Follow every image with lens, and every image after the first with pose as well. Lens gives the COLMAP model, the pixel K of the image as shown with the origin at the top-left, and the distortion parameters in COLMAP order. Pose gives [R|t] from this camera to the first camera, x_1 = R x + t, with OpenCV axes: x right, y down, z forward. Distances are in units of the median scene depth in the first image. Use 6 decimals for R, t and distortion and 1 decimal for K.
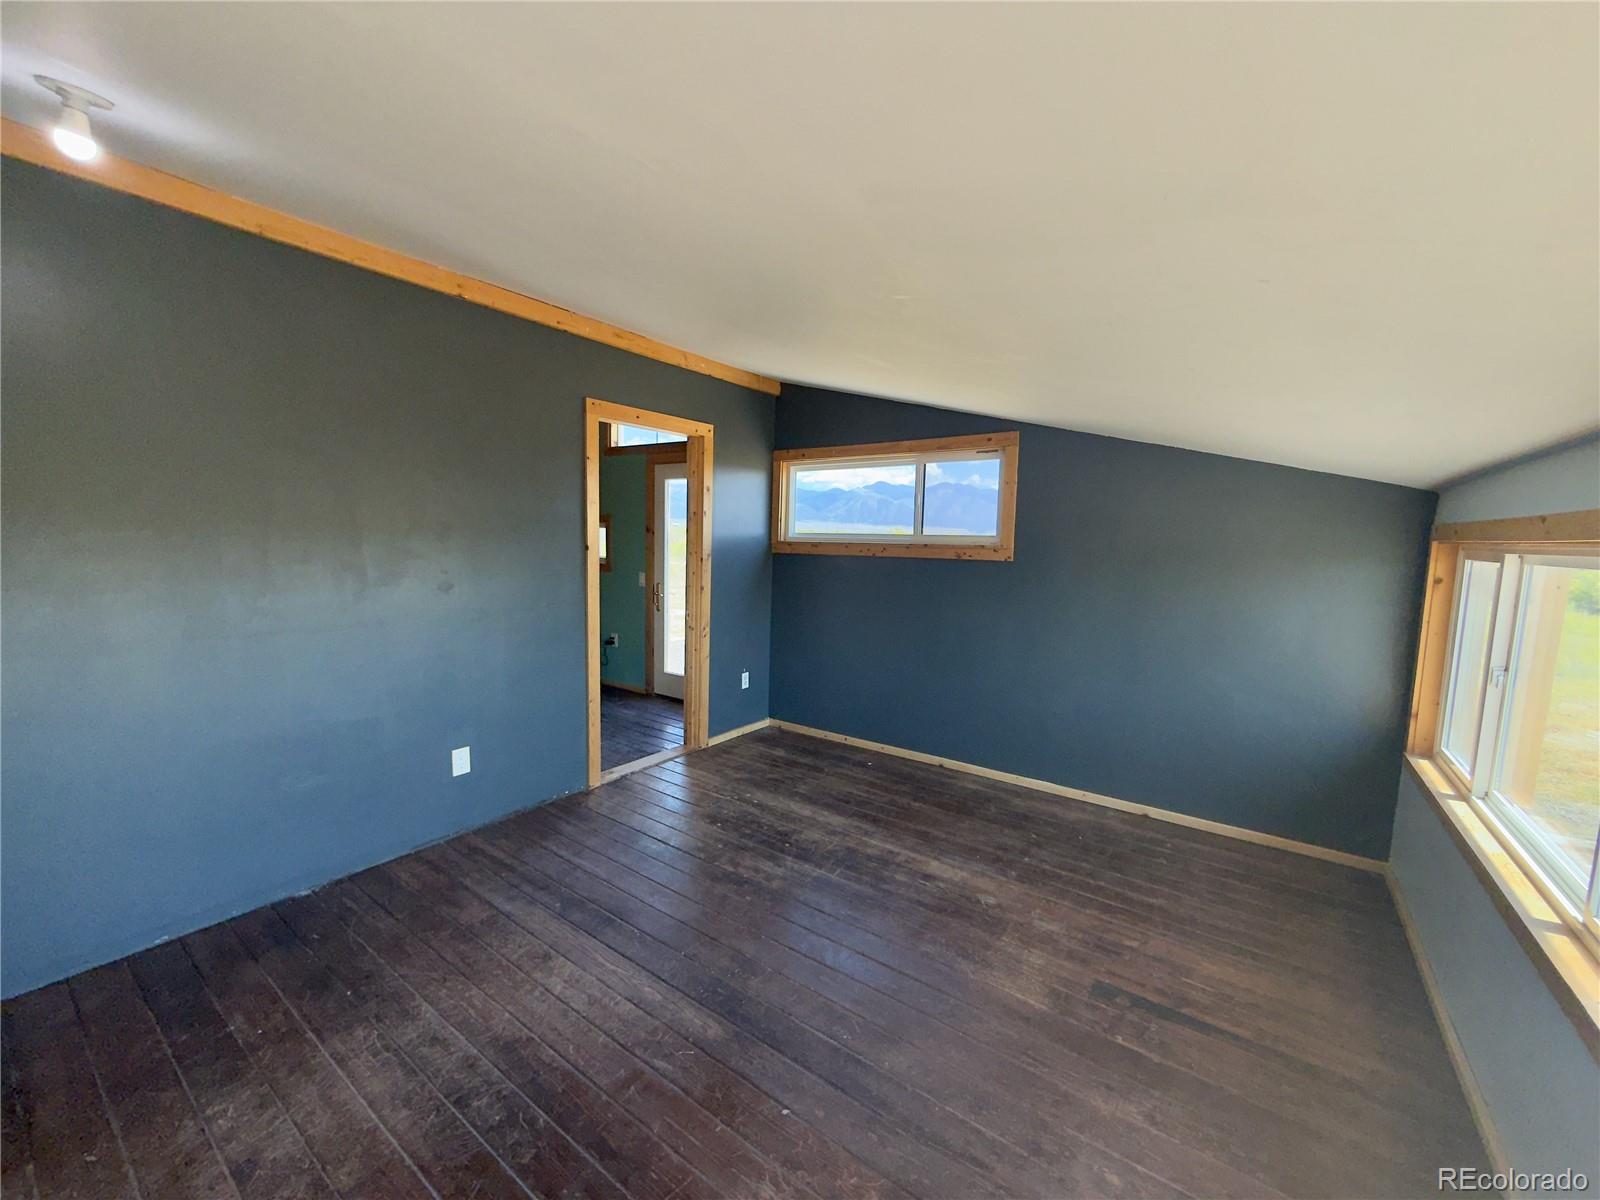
lens RADIAL K [[638.8, 0, 797.3], [0, 638.8, 593.8], [0, 0, 1]] dist [0.001635, -0.000319]
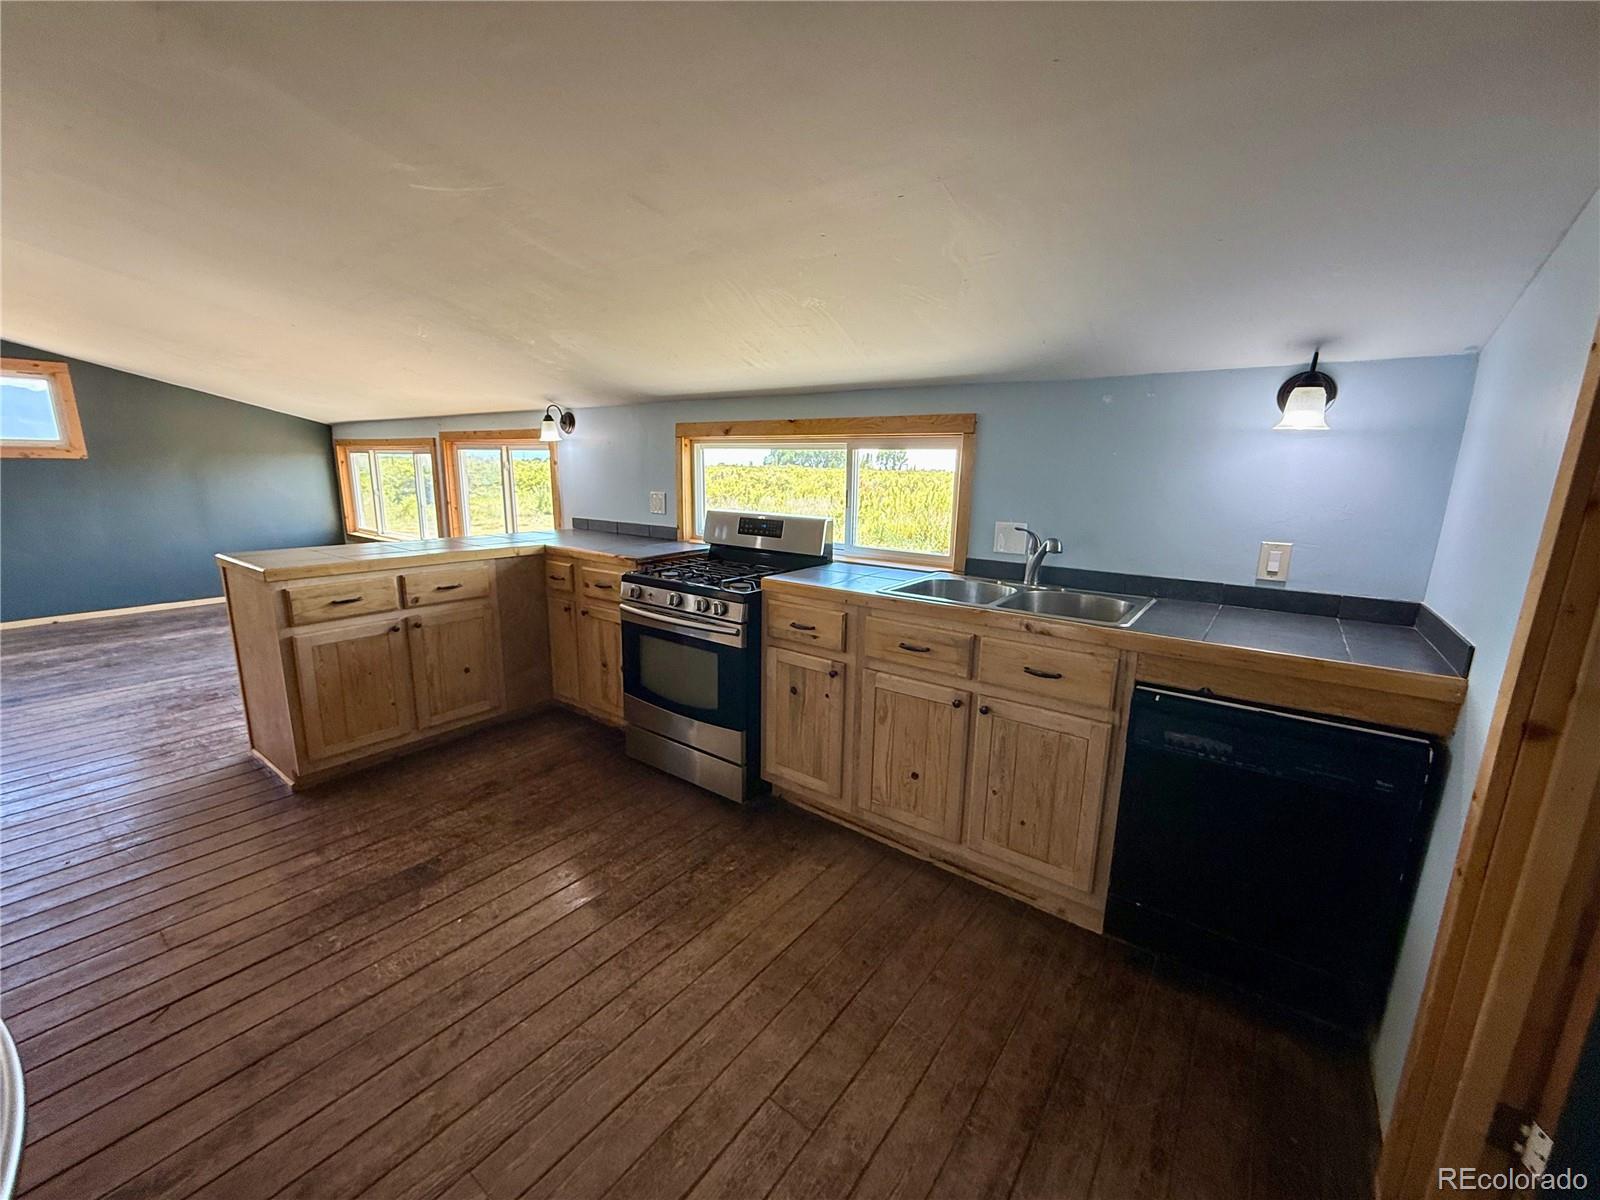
lens RADIAL K [[638.8, 0, 798.2], [0, 638.8, 600.4], [0, 0, 1]] dist [0.001635, -0.000319]
pose [[0.015551, -0.229140, 0.973269, -0.993320], [0.077858, 0.970709, 0.227293, 0.048986], [-0.996843, 0.072242, 0.032936, -0.538271]]
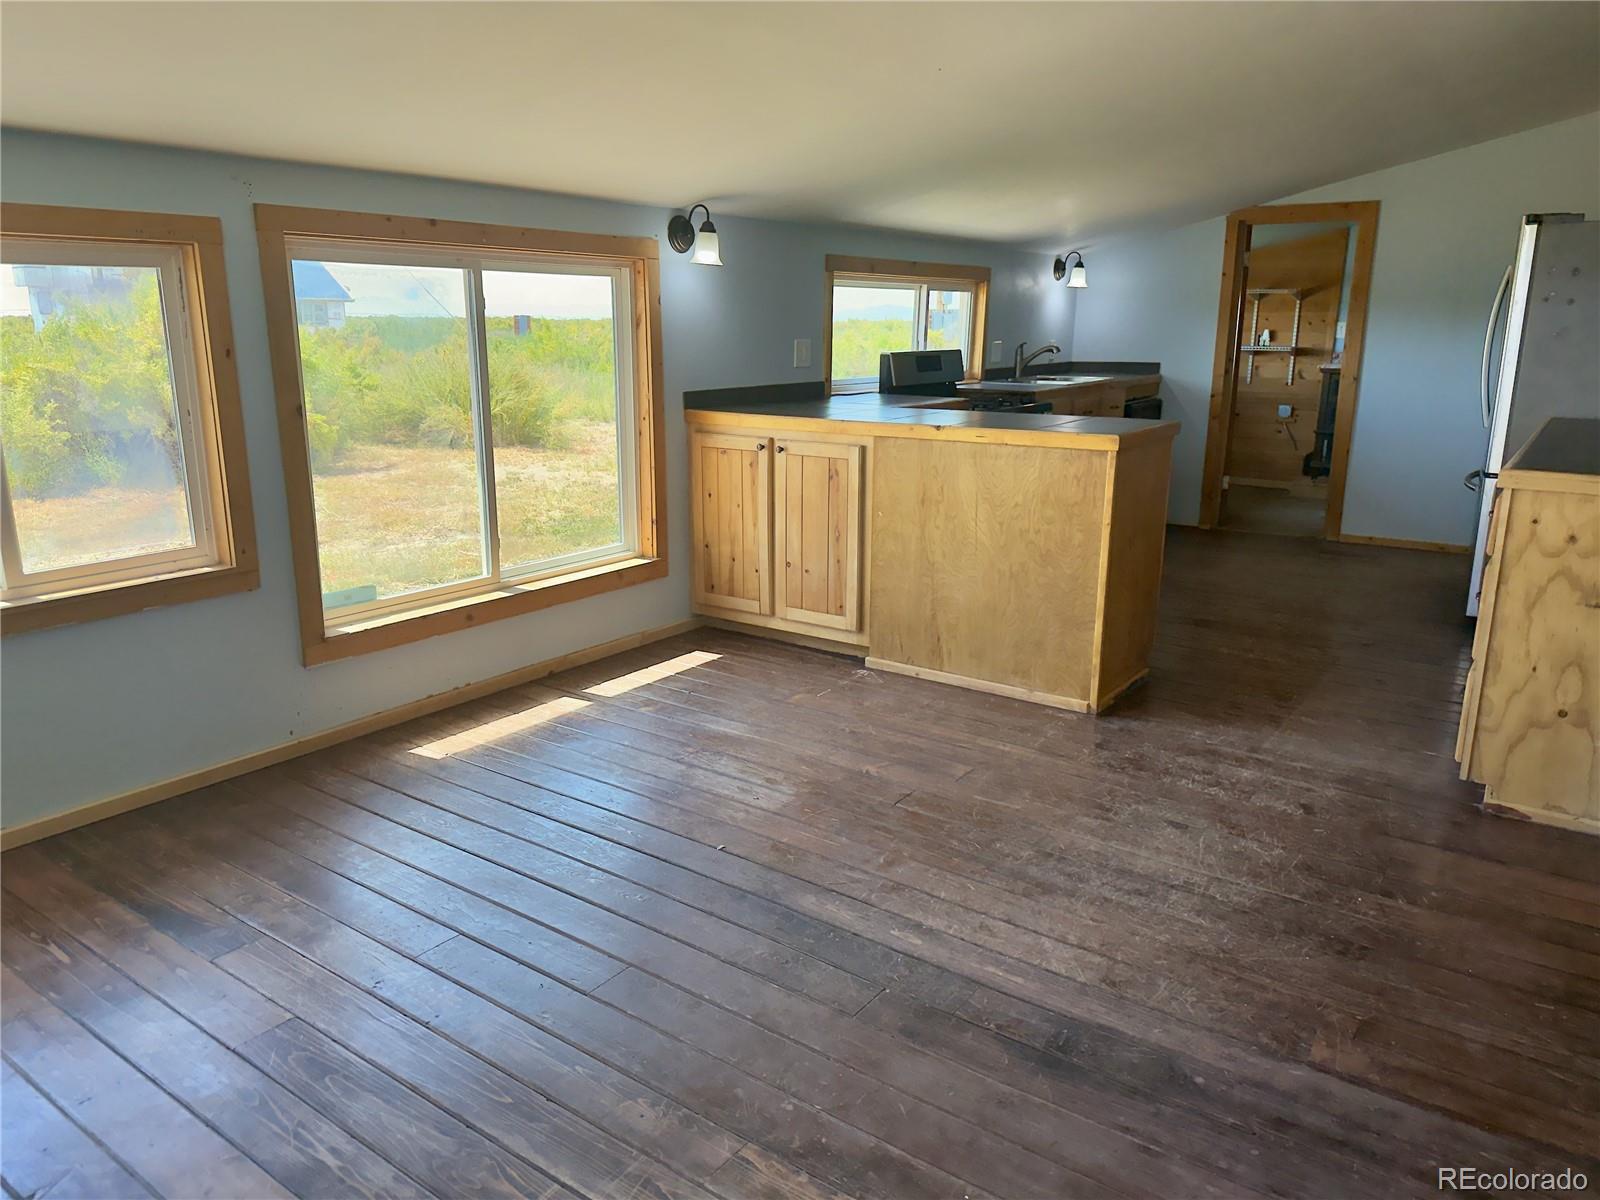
lens RADIAL K [[1127.8, 0, 800.8], [0, 1127.8, 597.6], [0, 0, 1]] dist [0.023753, -0.009615]
pose [[-0.999246, -0.033415, -0.019786, -0.037915], [-0.038100, 0.942148, 0.333024, -0.061375], [0.007513, 0.333527, -0.942711, 1.013724]]
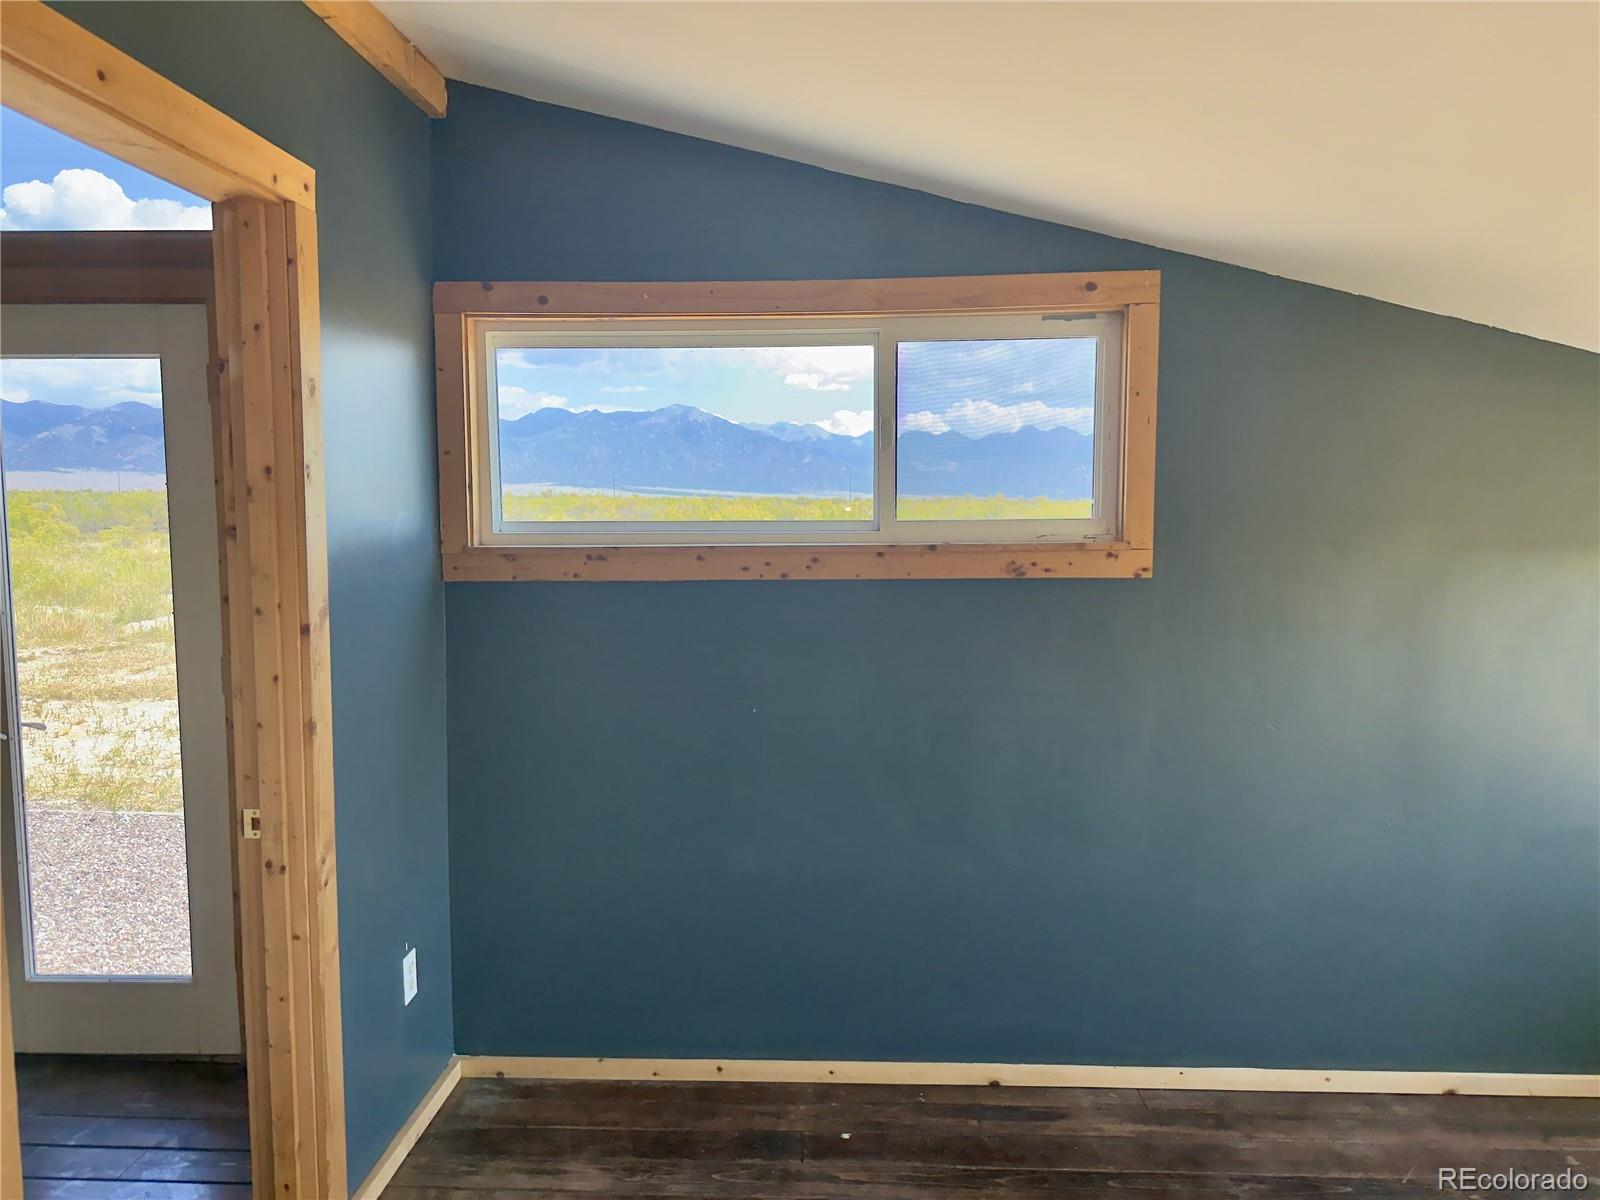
lens RADIAL K [[1127.8, 0, 798.4], [0, 1127.8, 604.6], [0, 0, 1]] dist [0.023753, -0.009615]
pose [[0.832307, -0.075258, 0.549182, -0.252161], [0.072080, 0.997023, 0.027389, -0.064757], [-0.549608, 0.016789, 0.835254, 0.456820]]
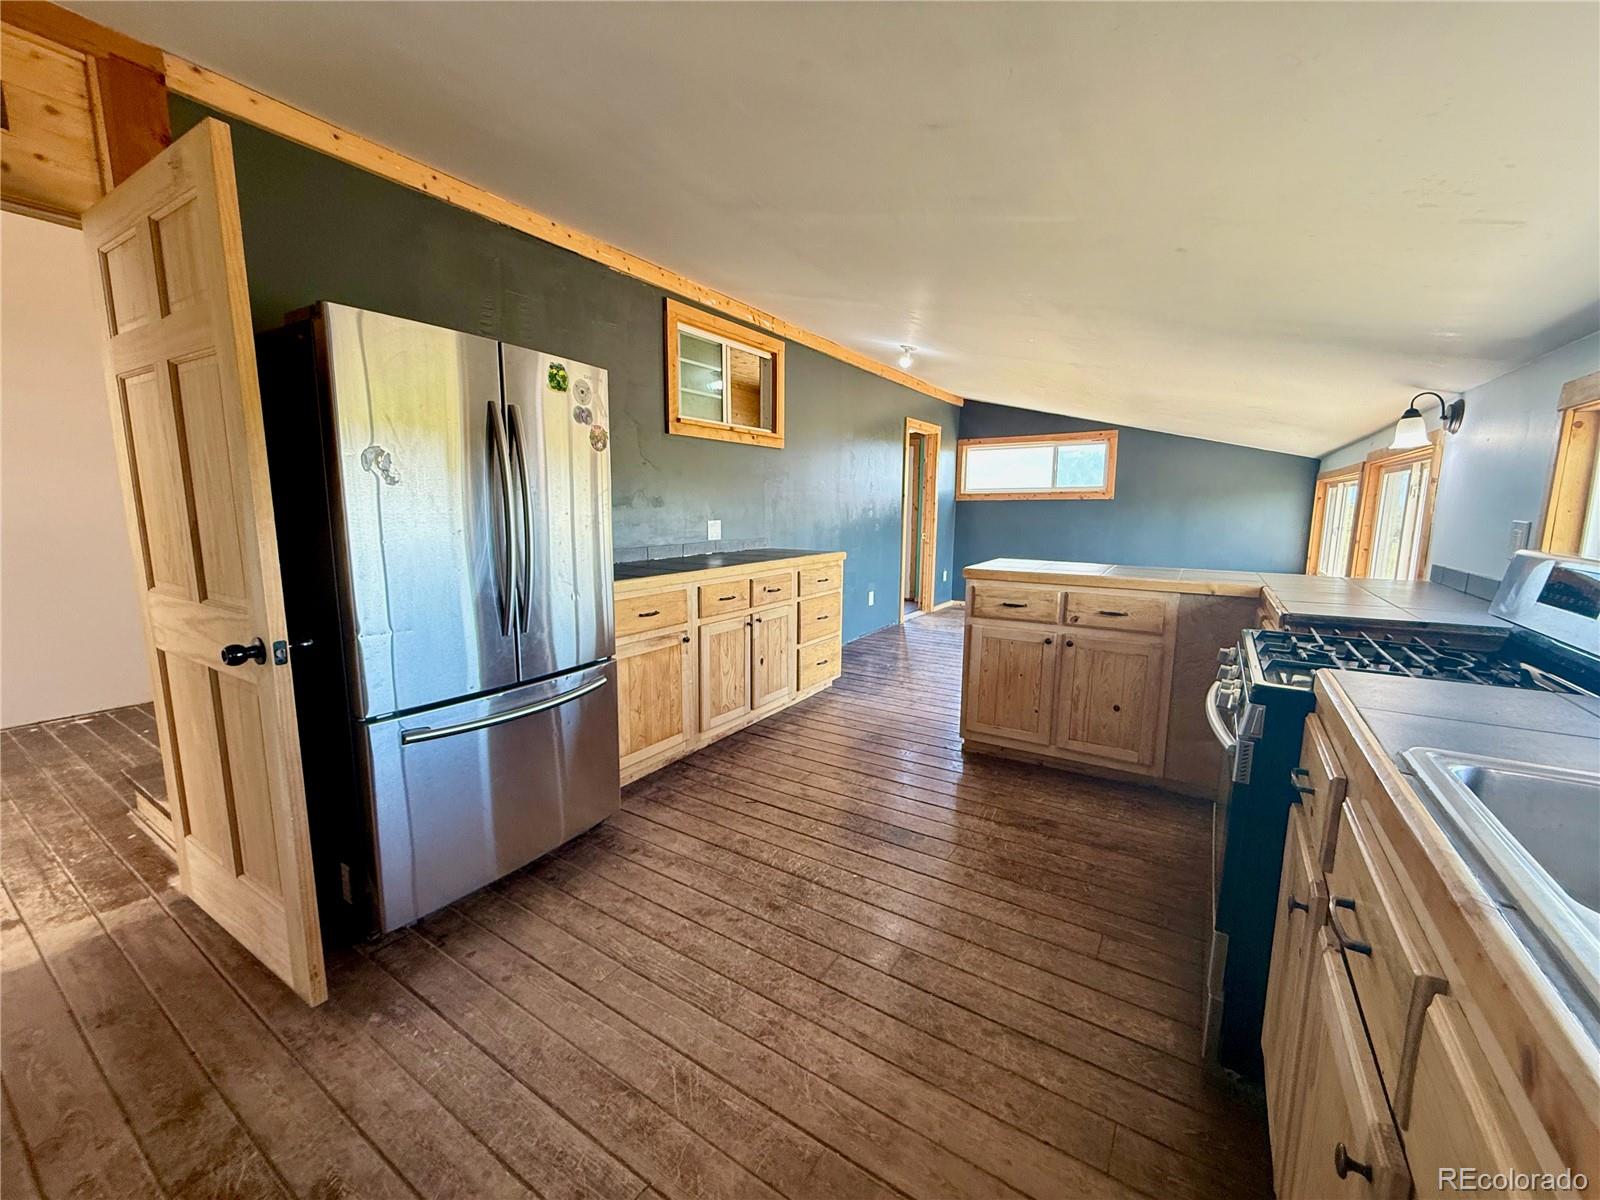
lens RADIAL K [[638.8, 0, 797.7], [0, 638.8, 598.0], [0, 0, 1]] dist [0.001635, -0.000319]
pose [[0.998191, -0.029052, 0.052629, -0.645574], [0.026416, 0.998394, 0.050115, 0.111435], [-0.054001, -0.048634, 0.997356, -0.780592]]
